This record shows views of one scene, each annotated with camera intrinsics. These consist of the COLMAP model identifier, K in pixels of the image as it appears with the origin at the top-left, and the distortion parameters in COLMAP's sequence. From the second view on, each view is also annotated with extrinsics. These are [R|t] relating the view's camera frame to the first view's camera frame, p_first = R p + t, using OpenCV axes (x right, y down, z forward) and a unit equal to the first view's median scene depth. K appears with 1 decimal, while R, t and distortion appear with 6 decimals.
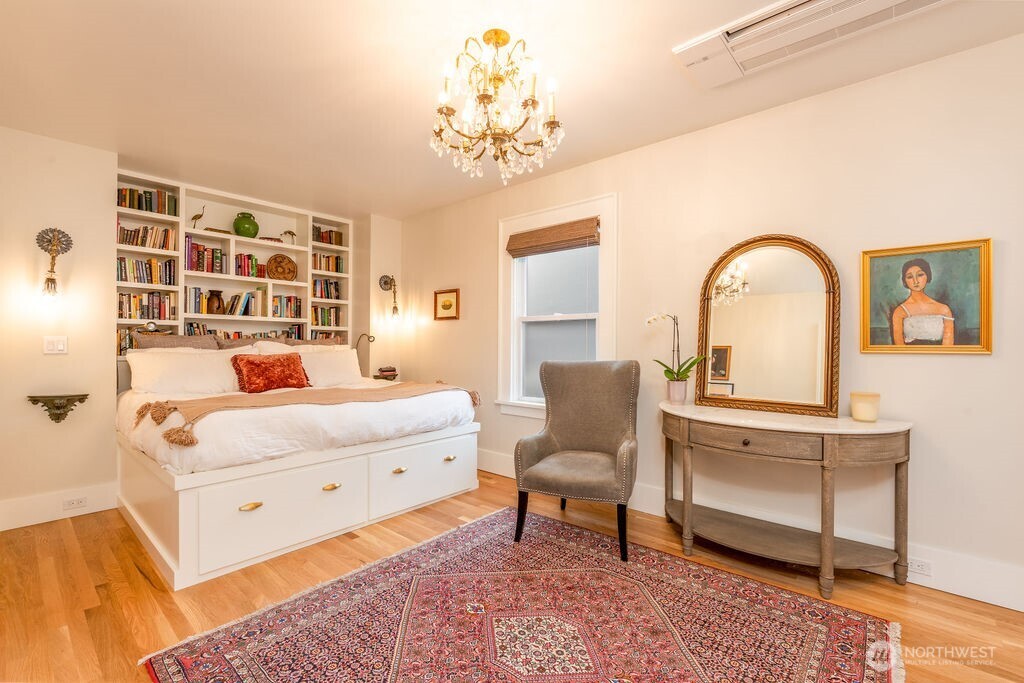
lens RADIAL K [[449.1, 0, 519.1], [0, 449.1, 341.7], [0, 0, 1]] dist [-0.007330, 0.001163]
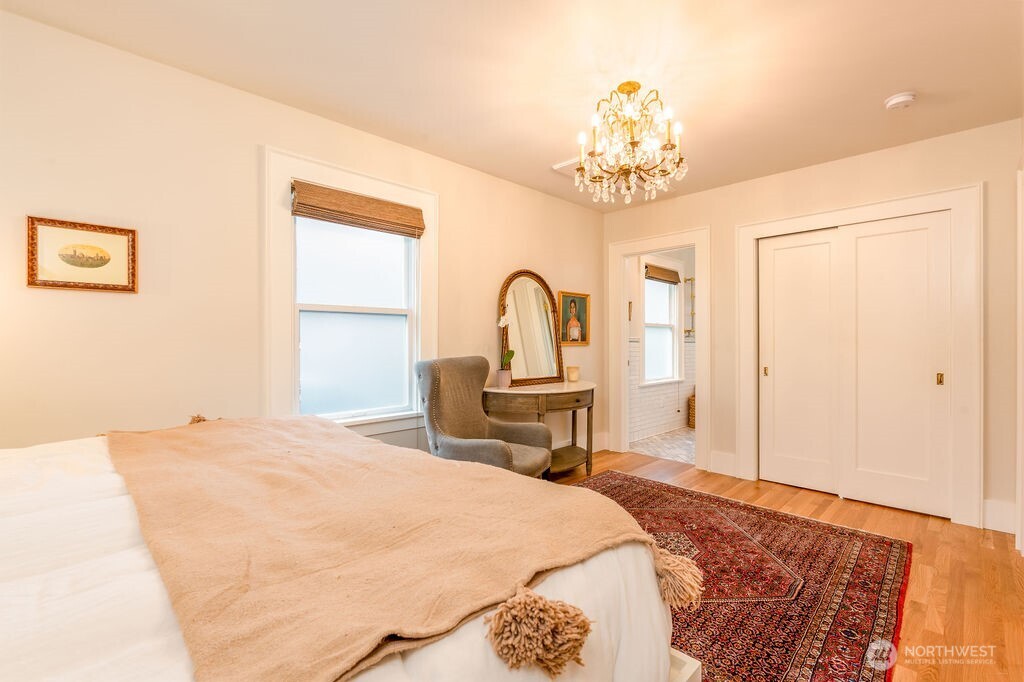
lens RADIAL K [[449.1, 0, 516.7], [0, 449.1, 340.5], [0, 0, 1]] dist [-0.007330, 0.001163]
pose [[0.073243, -0.005395, 0.997300, -0.980296], [-0.005847, 0.999966, 0.005839, -0.006988], [-0.997297, -0.006259, 0.073209, 0.932947]]
